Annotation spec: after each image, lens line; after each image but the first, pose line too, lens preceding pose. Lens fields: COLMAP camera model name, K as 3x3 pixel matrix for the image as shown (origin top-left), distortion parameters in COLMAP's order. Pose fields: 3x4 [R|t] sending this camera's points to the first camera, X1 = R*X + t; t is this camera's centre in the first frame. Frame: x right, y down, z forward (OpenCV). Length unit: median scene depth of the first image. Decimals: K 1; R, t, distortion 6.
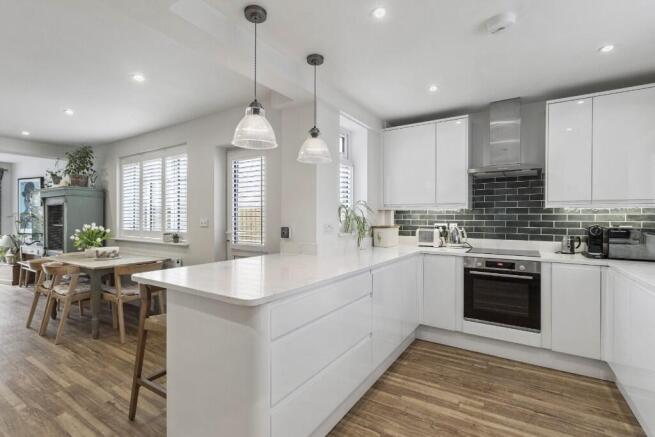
lens RADIAL K [[302.5, 0, 327.5], [0, 302.5, 218.5], [0, 0, 1]] dist [0.003305, 0.000366]
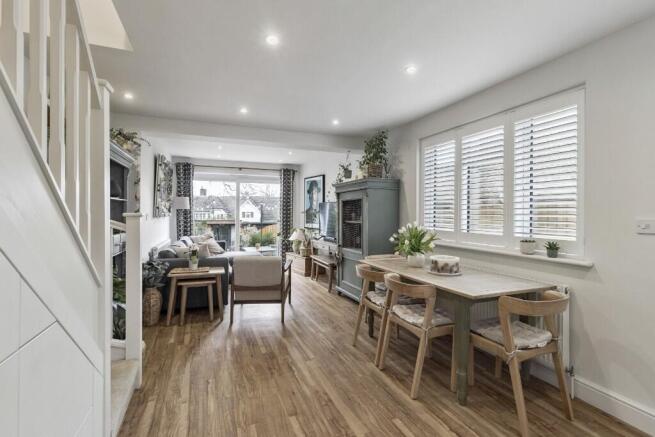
lens RADIAL K [[308.0, 0, 323.8], [0, 308.0, 209.1], [0, 0, 1]] dist [0.004343, 0.000798]
pose [[0.802267, -0.003492, -0.596955, -0.398549], [-0.007506, 0.999845, -0.015935, -0.001393], [0.596918, 0.017265, 0.802117, 0.194986]]
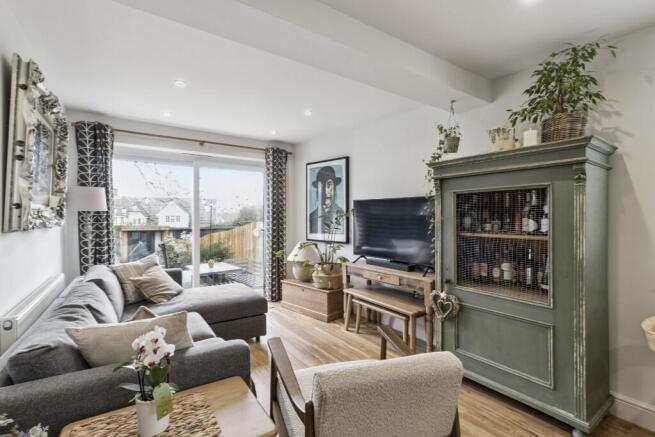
lens RADIAL K [[306.2, 0, 327.5], [0, 306.2, 218.5], [0, 0, 1]] dist [0.001730, 0.000327]
pose [[0.920325, 0.003649, -0.391138, -0.933167], [-0.002745, 0.999992, 0.002870, -0.004547], [0.391145, -0.001568, 0.920328, 0.477452]]
